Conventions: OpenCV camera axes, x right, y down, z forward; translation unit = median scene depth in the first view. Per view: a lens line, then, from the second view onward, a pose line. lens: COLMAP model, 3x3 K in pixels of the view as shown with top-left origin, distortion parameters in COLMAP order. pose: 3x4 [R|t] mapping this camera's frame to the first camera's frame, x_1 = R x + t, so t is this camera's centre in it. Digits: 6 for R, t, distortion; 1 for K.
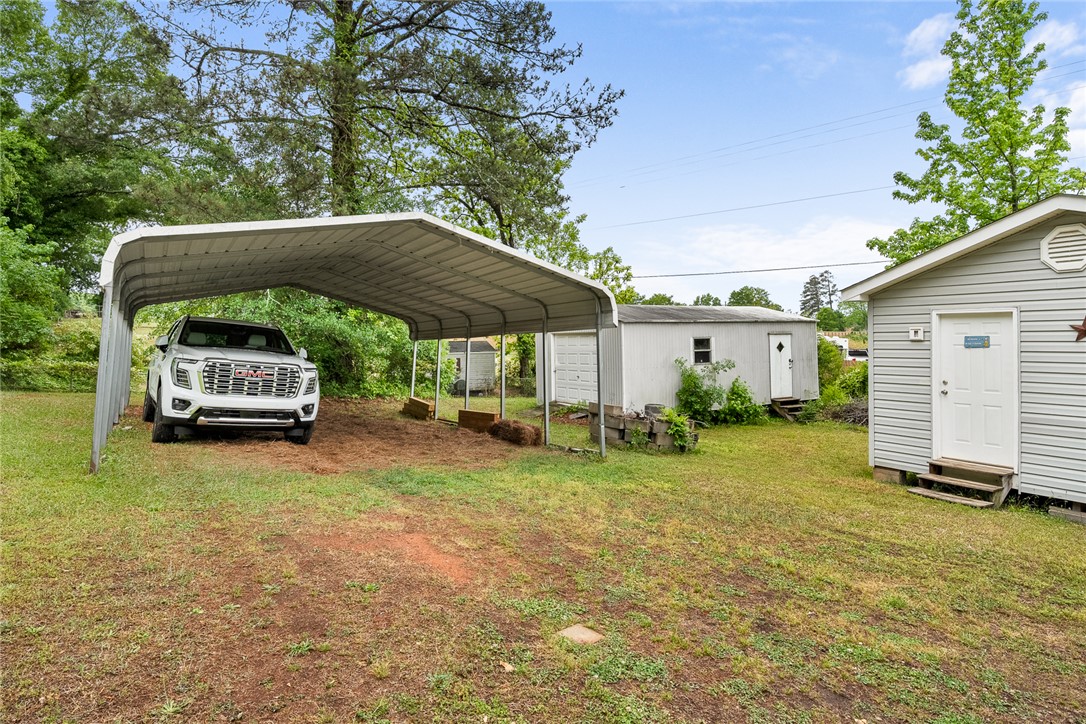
lens RADIAL K [[605.2, 0, 504.9], [0, 605.2, 344.0], [0, 0, 1]] dist [-0.002625, -0.001280]
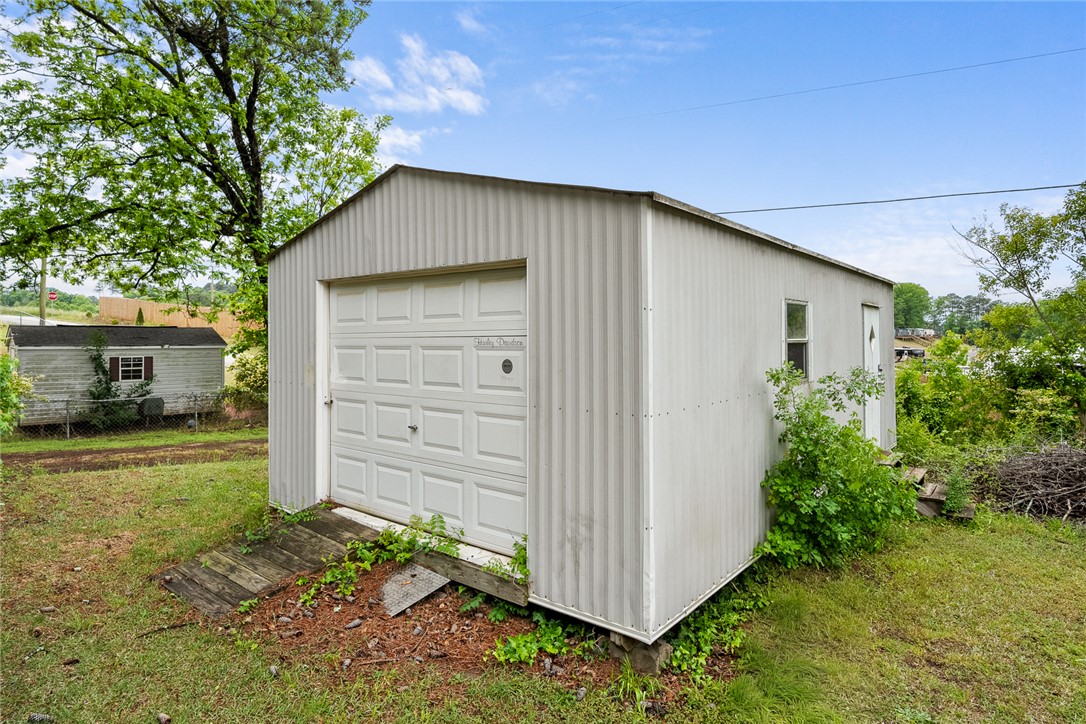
lens RADIAL K [[619.3, 0, 498.9], [0, 619.3, 359.8], [0, 0, 1]] dist [-0.002921, -0.002024]
pose [[0.937581, 0.016583, 0.347370, 0.070050], [-0.023926, 0.999572, 0.016861, 0.019888], [-0.346942, -0.024119, 0.937576, 0.872349]]
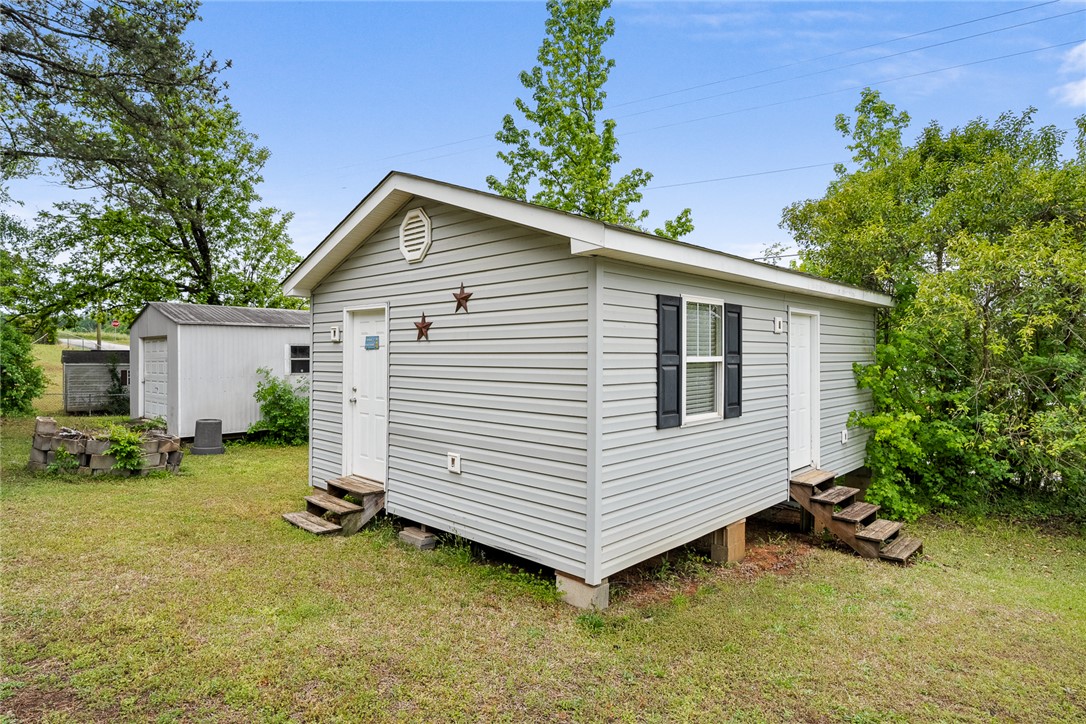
lens RADIAL K [[619.3, 0, 498.9], [0, 619.3, 359.8], [0, 0, 1]] dist [-0.002921, -0.002024]
pose [[0.964722, 0.014492, 0.262873, 0.431590], [-0.013894, 0.999895, -0.004133, 0.013330], [-0.262905, 0.000335, 0.964822, 0.046892]]
